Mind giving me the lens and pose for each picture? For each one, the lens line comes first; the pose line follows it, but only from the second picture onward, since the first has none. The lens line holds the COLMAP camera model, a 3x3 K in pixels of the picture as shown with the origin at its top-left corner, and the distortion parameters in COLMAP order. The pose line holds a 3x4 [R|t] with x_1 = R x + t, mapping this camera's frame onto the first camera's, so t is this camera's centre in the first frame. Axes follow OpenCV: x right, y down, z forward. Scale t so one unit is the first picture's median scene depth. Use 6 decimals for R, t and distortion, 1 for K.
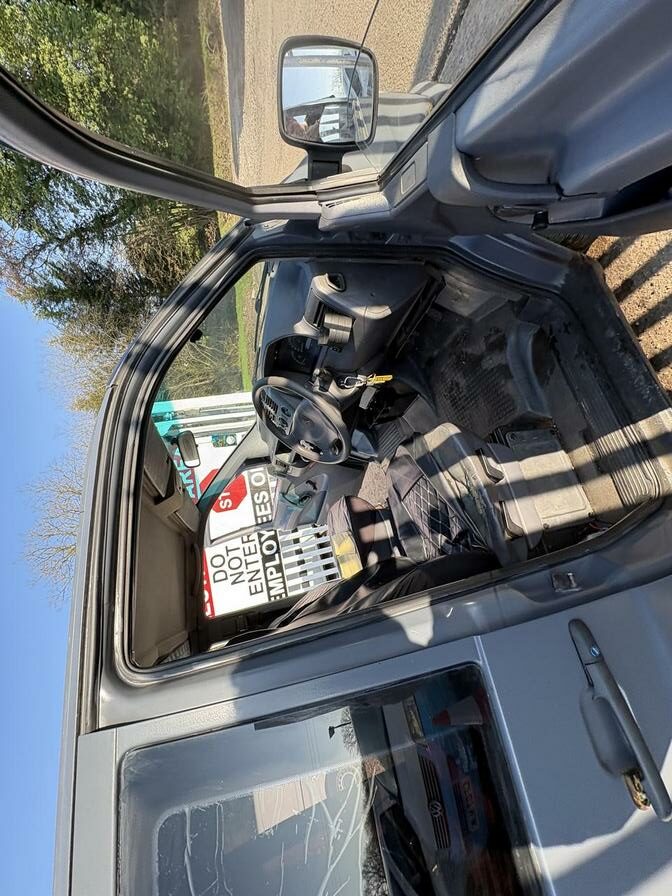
lens RADIAL K [[356.5, 0, 337.6], [0, 356.5, 450.8], [0, 0, 1]] dist [0.001828, -0.000292]
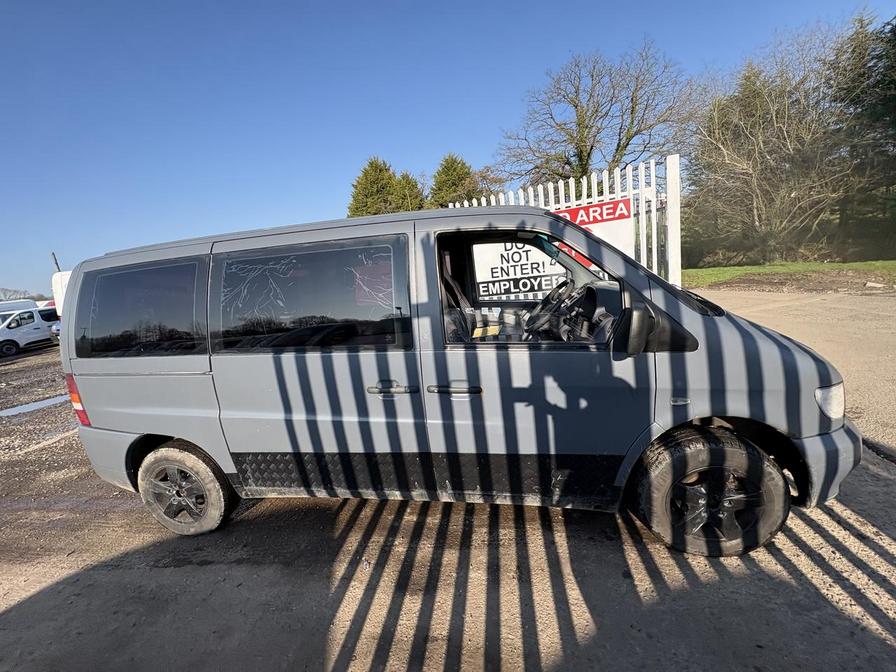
lens RADIAL K [[356.5, 0, 452.3], [0, 356.5, 336.5], [0, 0, 1]] dist [0.001828, -0.000292]
pose [[-0.159602, 0.987181, 0.000610, 0.024461], [-0.854133, -0.138401, 0.501300, -0.160430], [0.494958, 0.079487, 0.865273, -0.179058]]
